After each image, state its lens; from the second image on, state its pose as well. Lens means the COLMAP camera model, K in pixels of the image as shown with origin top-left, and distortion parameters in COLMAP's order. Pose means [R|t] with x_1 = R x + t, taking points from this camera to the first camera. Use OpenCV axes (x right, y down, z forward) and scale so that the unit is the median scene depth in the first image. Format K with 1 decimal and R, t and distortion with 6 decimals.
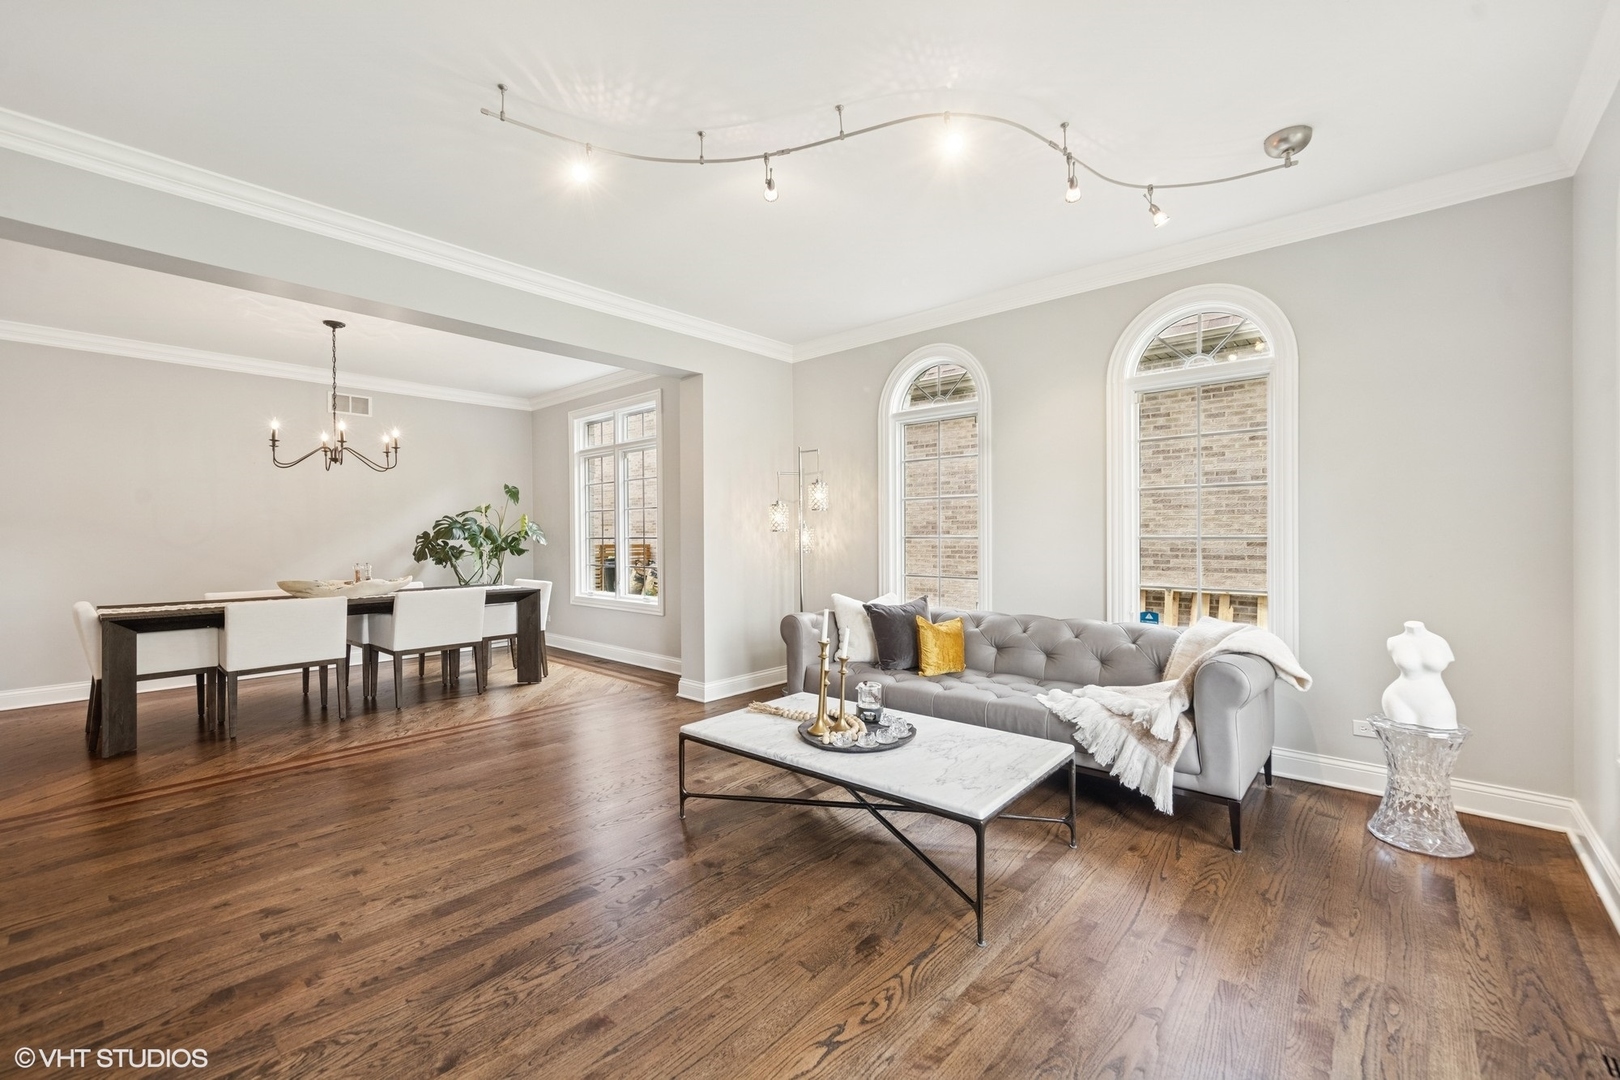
lens RADIAL K [[670.1, 0, 821.0], [0, 670.1, 536.9], [0, 0, 1]] dist [0.006118, -0.000070]
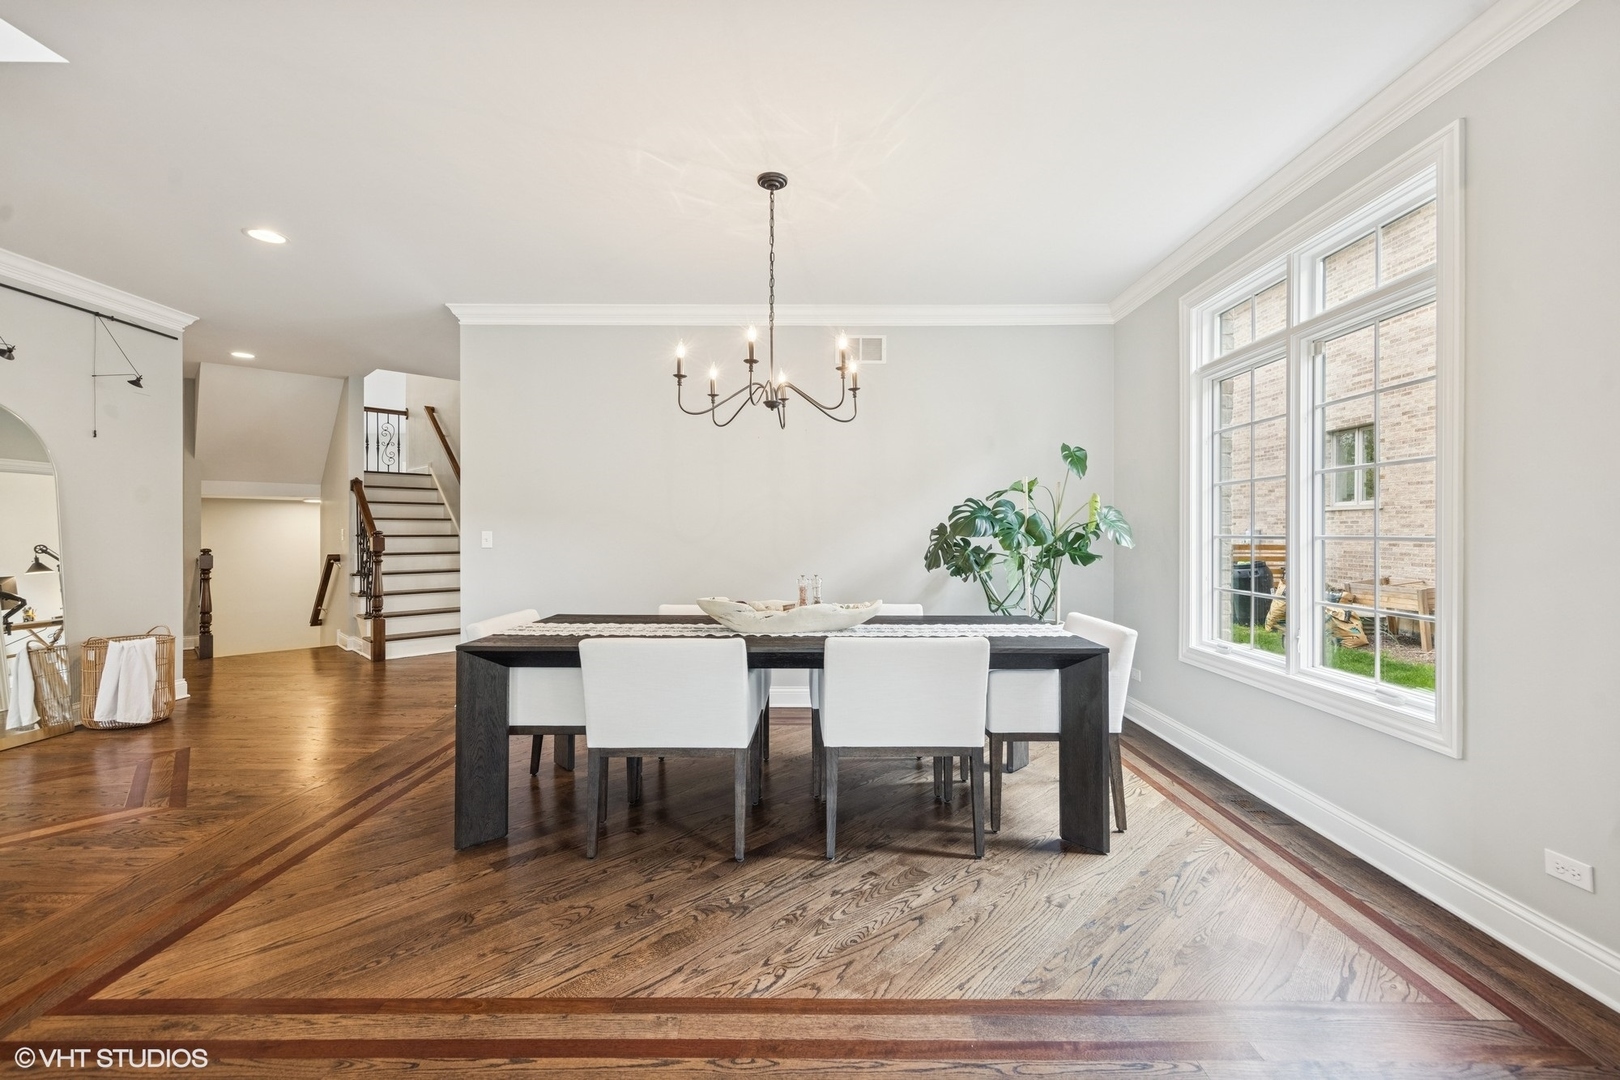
lens RADIAL K [[670.1, 0, 809.5], [0, 670.1, 533.8], [0, 0, 1]] dist [0.006118, -0.000070]
pose [[0.652641, 0.010039, -0.757601, -0.181731], [-0.008920, 0.999945, 0.005566, -0.000413], [0.757615, 0.003125, 0.652694, 0.481883]]
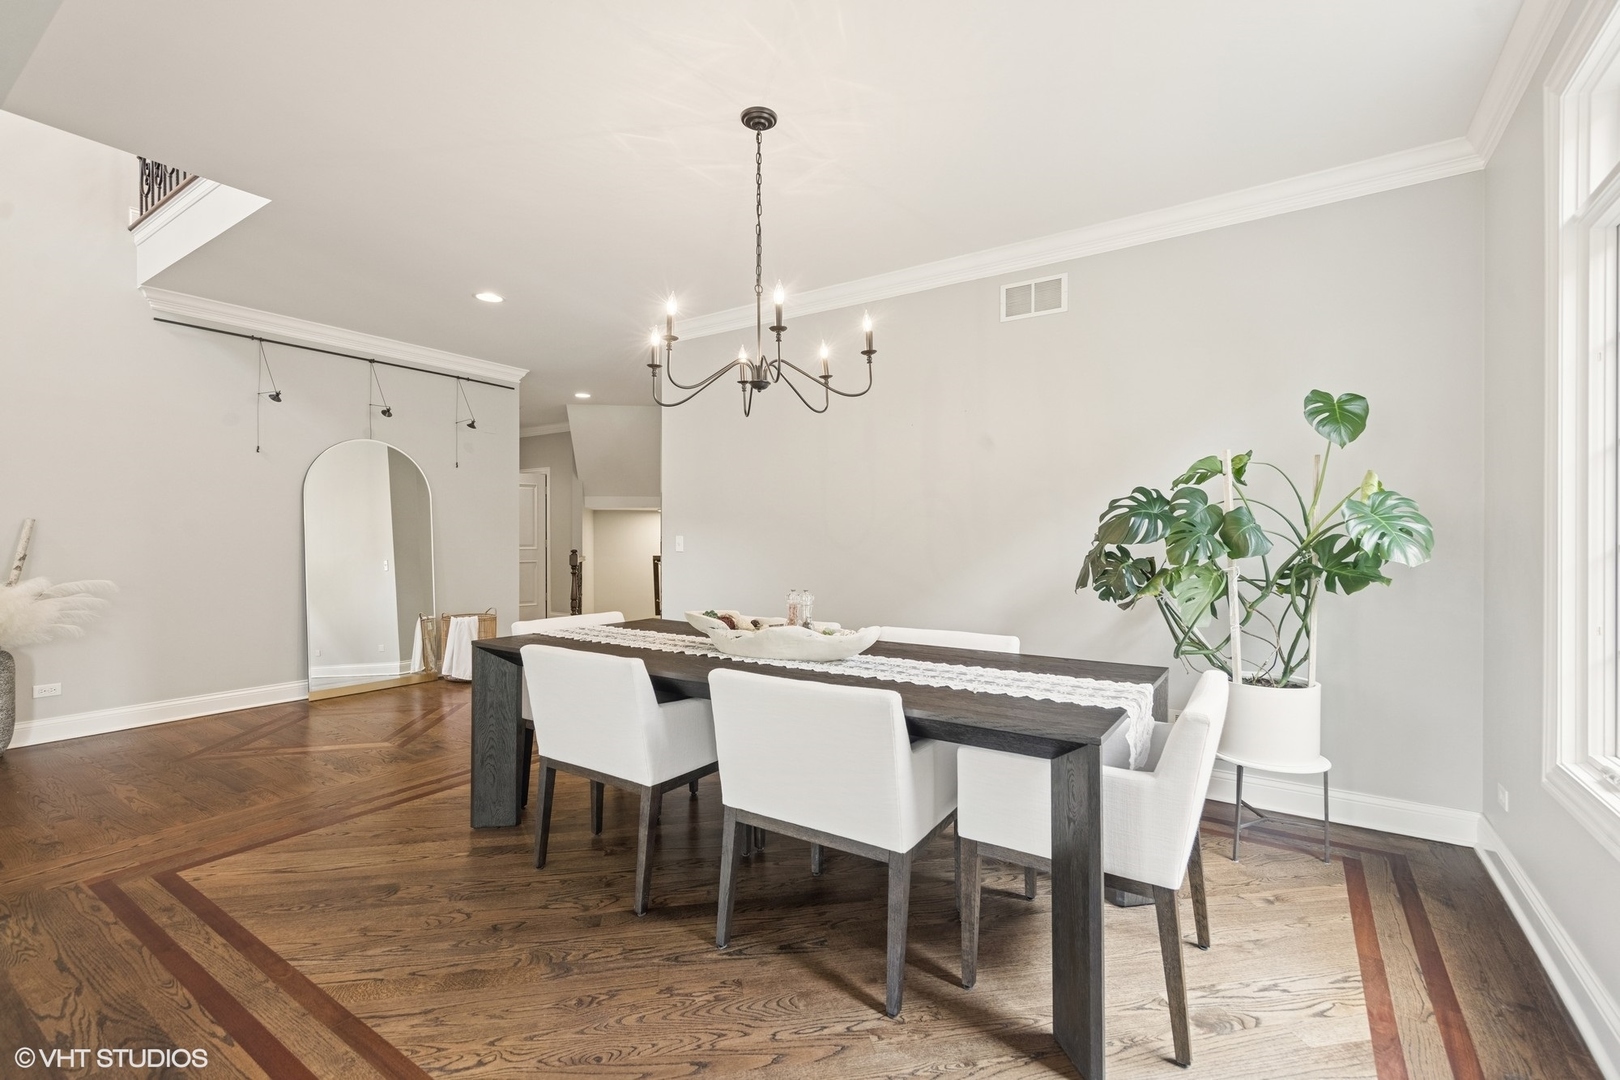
lens RADIAL K [[702.1, 0, 825.9], [0, 702.1, 538.2], [0, 0, 1]] dist [0.006009, 0.000368]
pose [[0.125887, 0.010260, -0.991991, -0.139099], [-0.005584, 0.999938, 0.009633, -0.002135], [0.992029, 0.004327, 0.125937, 0.754327]]
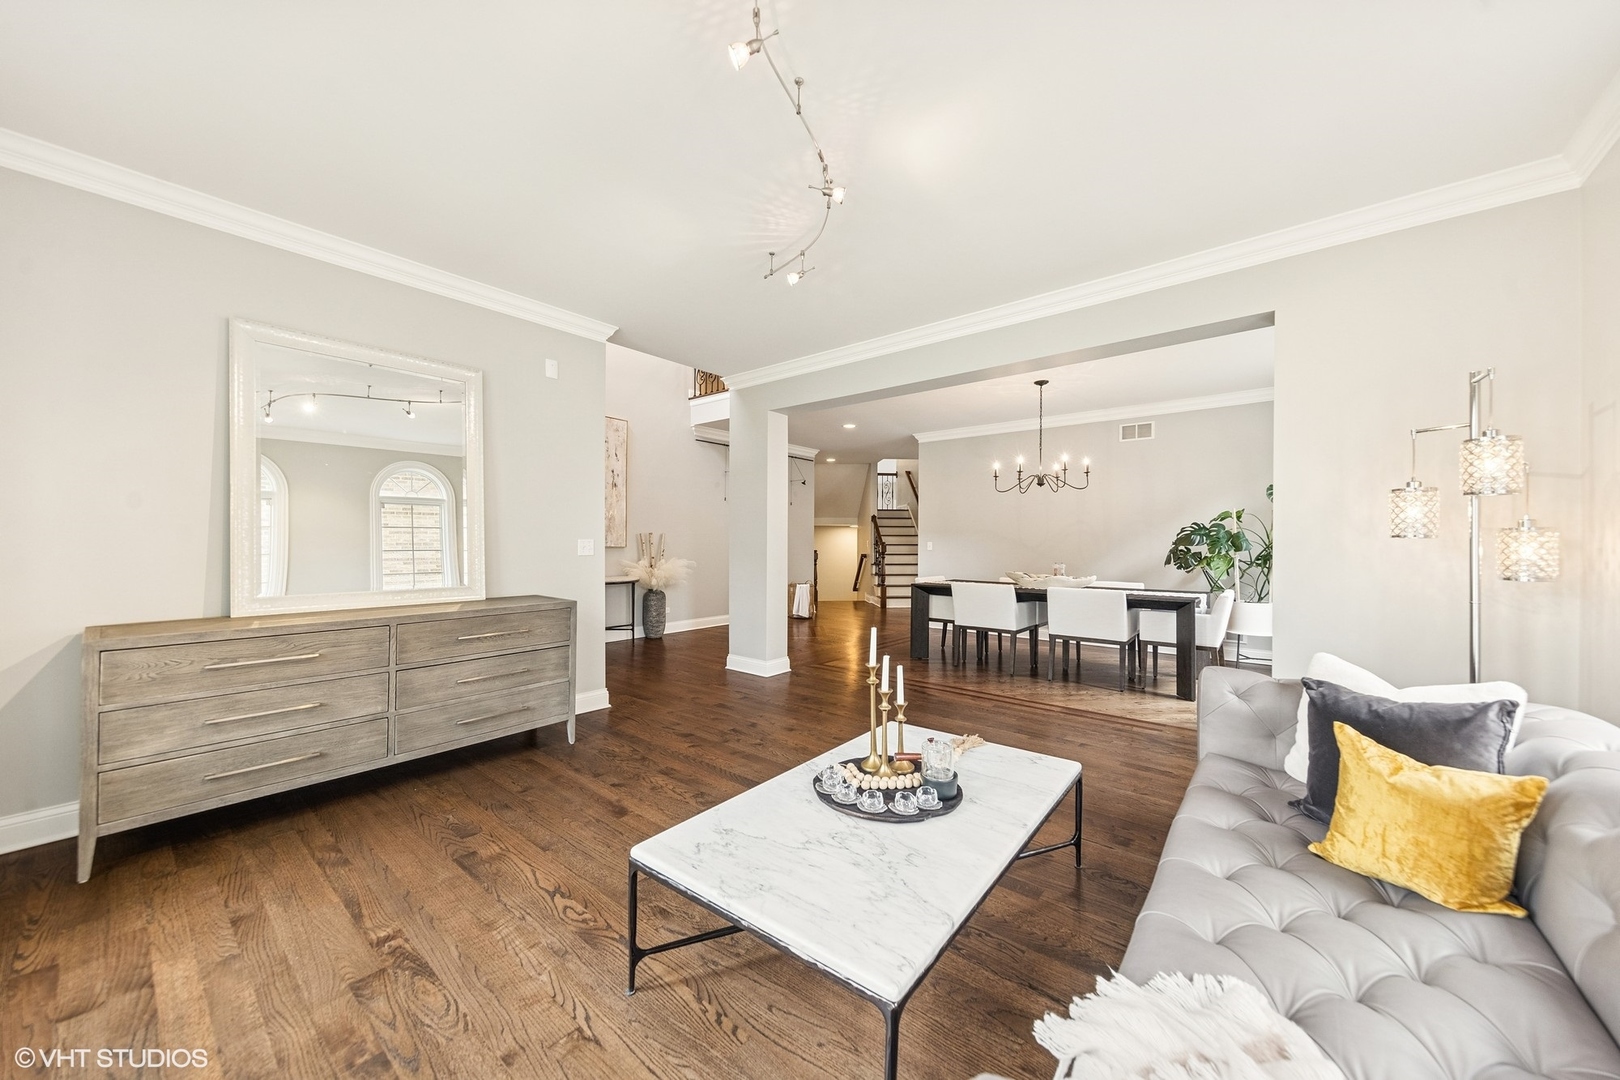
lens RADIAL K [[586.9, 0, 808.0], [0, 586.9, 545.0], [0, 0, 1]] dist [0.002182, 0.000223]
pose [[0.021262, 0.012030, -0.999702, 0.333528], [-0.007889, 0.999898, 0.011864, -0.003035], [0.999743, 0.007635, 0.021355, 0.394029]]
